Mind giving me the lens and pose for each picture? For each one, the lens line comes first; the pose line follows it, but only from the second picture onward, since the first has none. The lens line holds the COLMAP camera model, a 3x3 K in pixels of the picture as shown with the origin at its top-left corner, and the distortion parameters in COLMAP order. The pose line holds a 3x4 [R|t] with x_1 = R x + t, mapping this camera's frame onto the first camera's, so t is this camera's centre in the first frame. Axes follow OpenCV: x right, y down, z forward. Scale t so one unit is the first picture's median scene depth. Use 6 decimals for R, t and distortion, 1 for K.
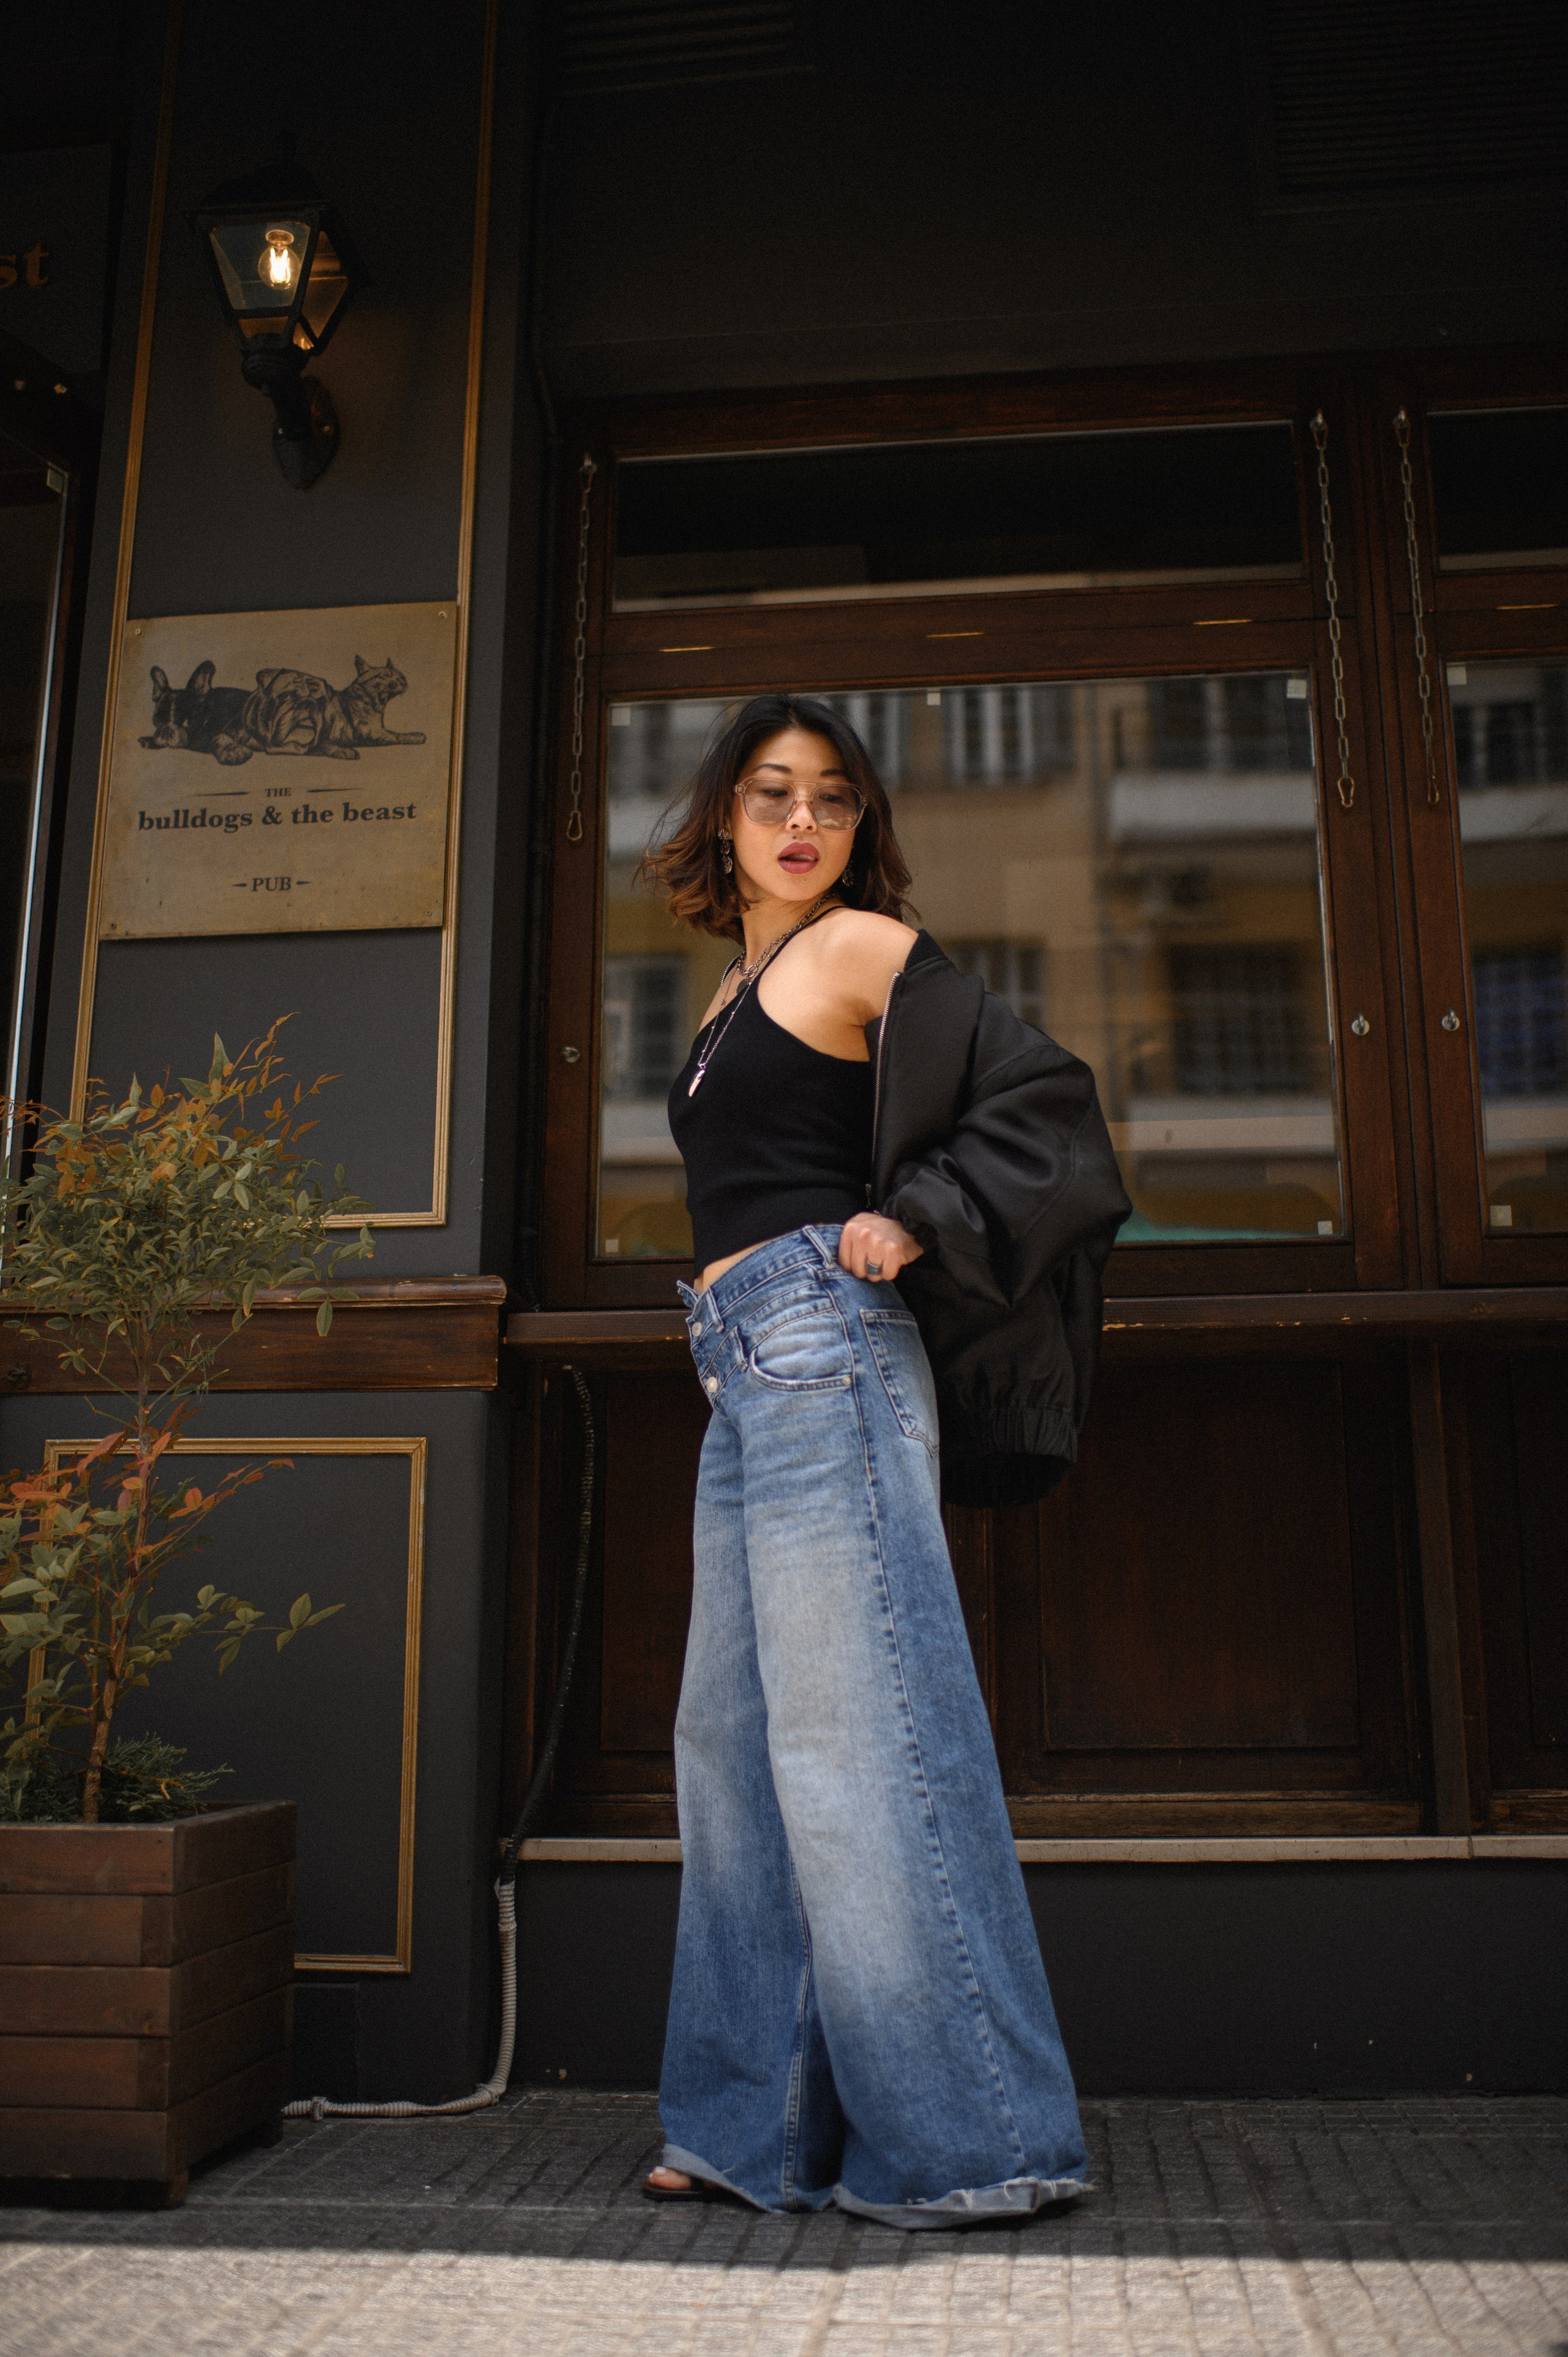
lens RADIAL K [[2378.6, 0, 784.0], [0, 2378.6, 1178.5], [0, 0, 1]] dist [-0.106745, 0.109712]
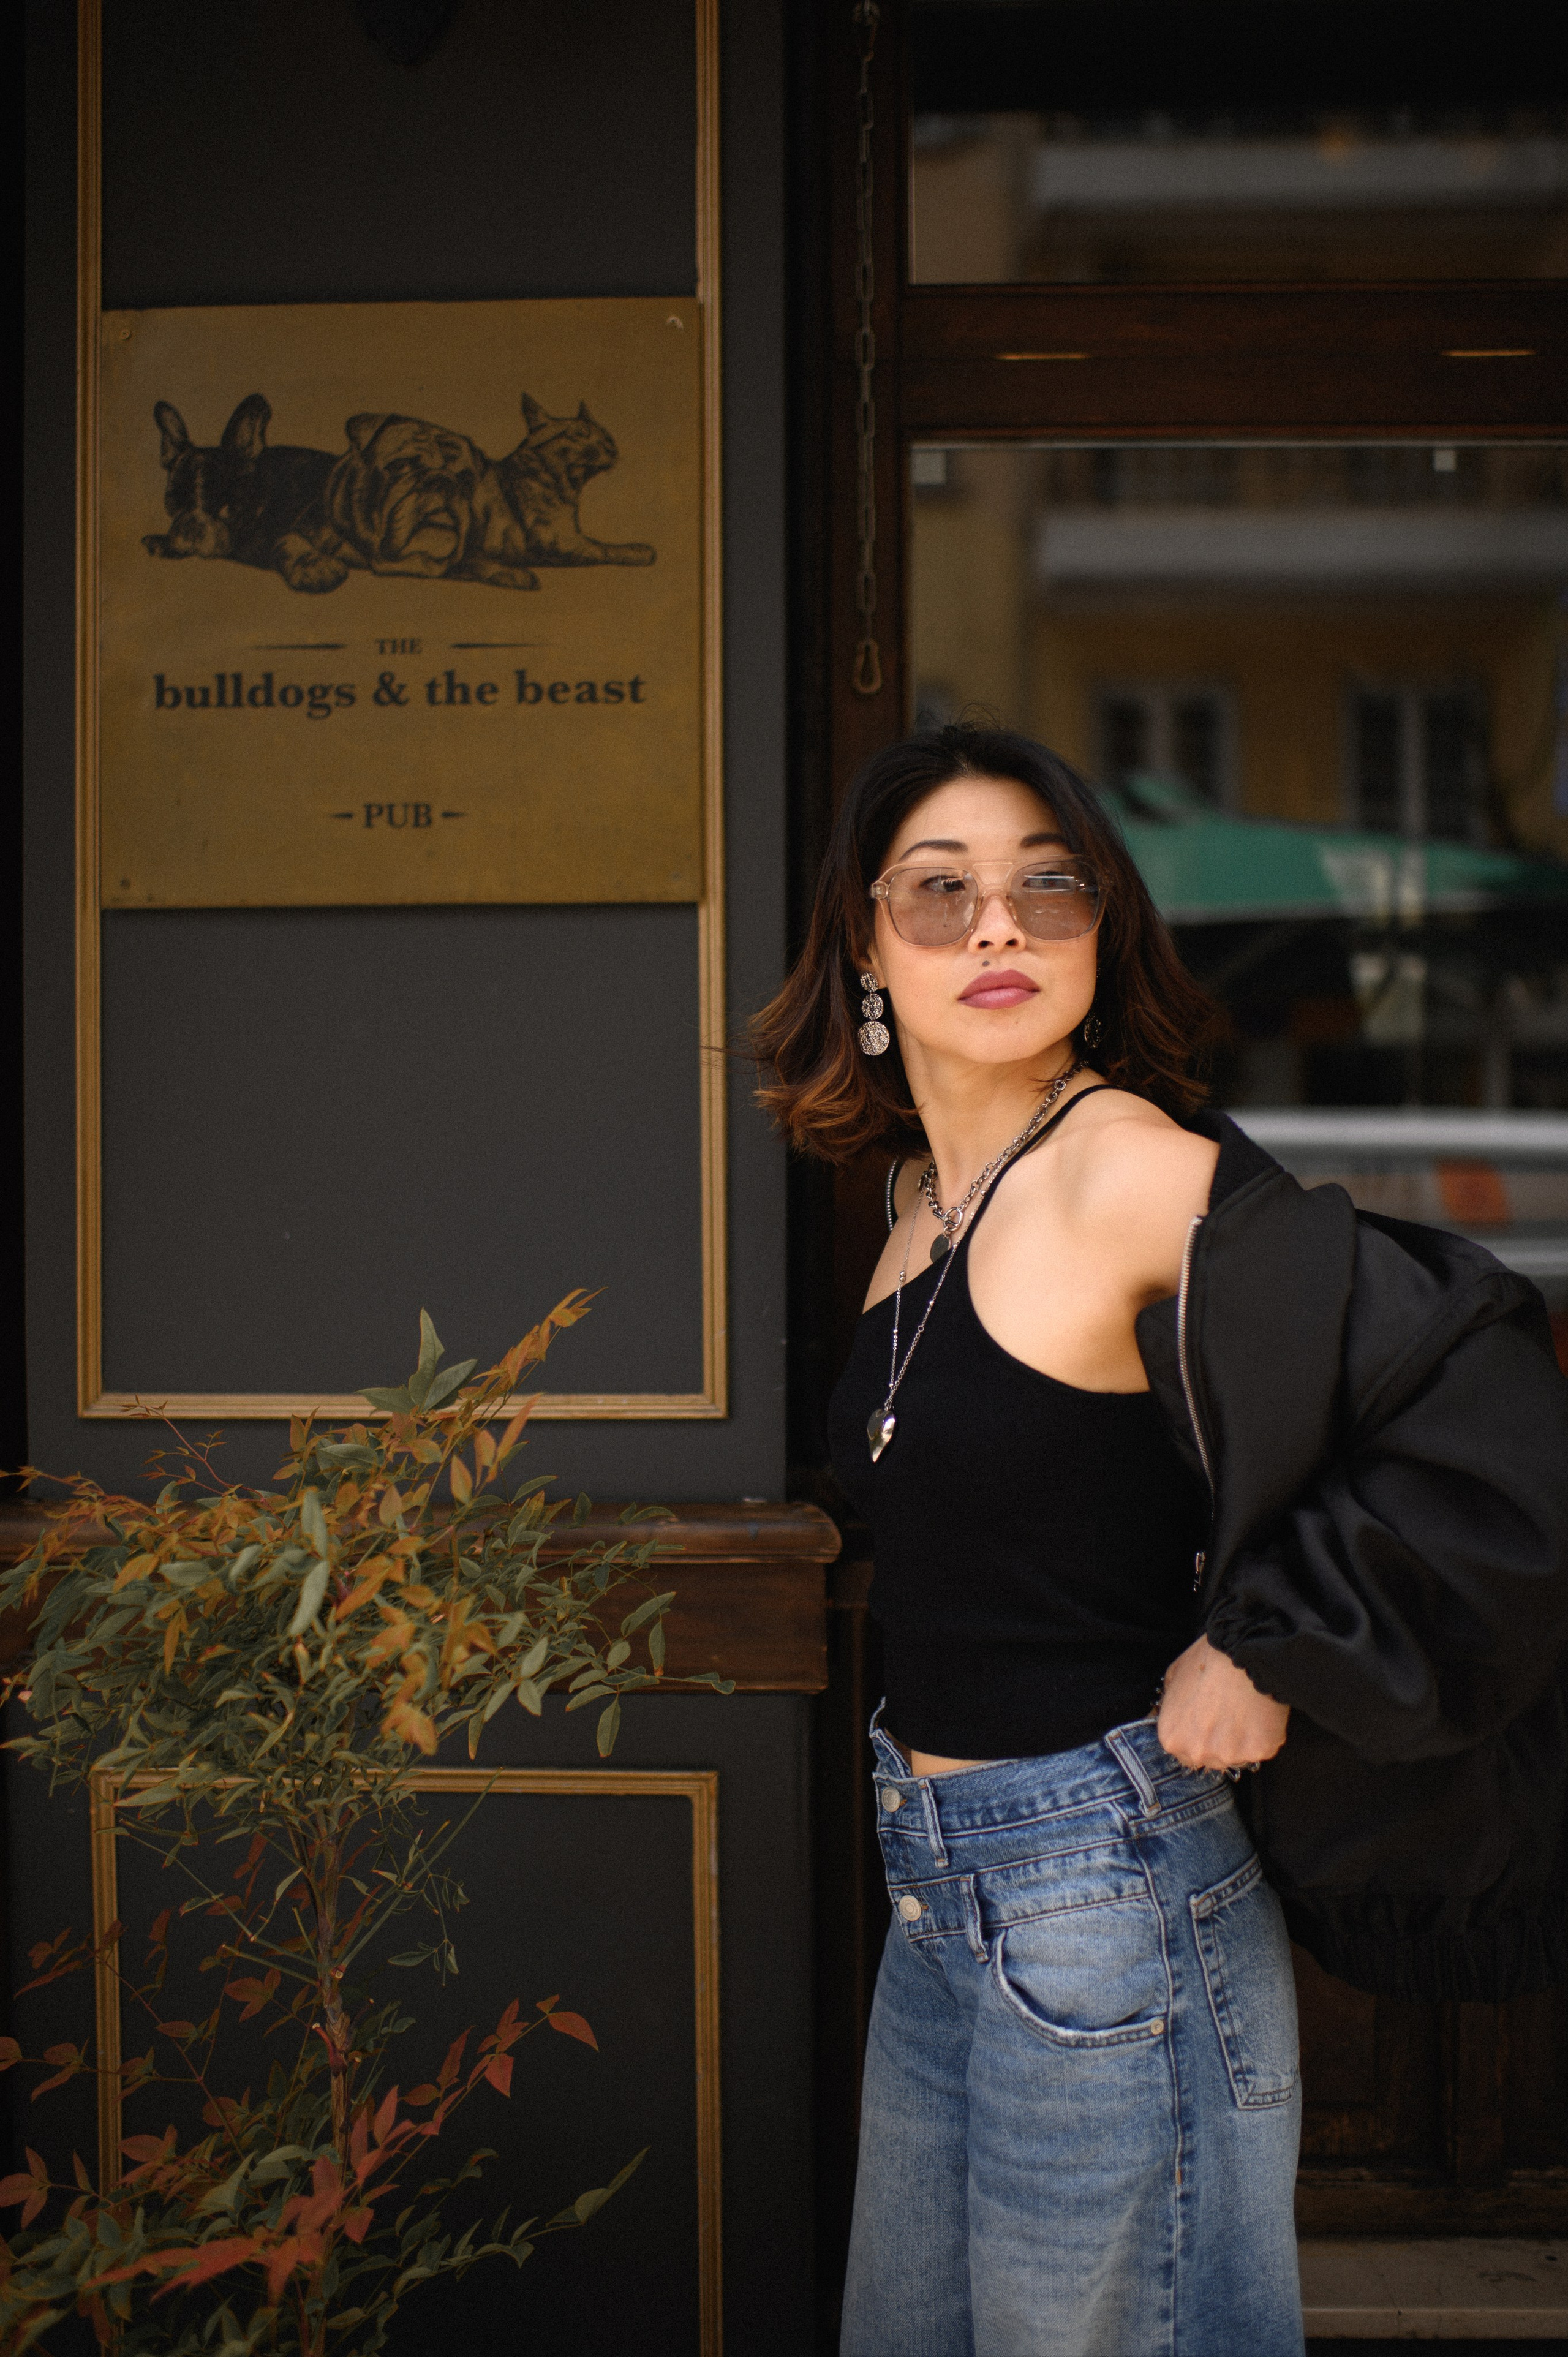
lens RADIAL K [[2378.6, 0, 784.0], [0, 2378.6, 1178.5], [0, 0, 1]] dist [-0.106745, 0.109712]
pose [[0.997173, -0.007968, 0.074712, -0.163249], [-0.012269, 0.963747, 0.266537, -0.192092], [-0.074127, -0.266700, 0.960925, 0.399671]]
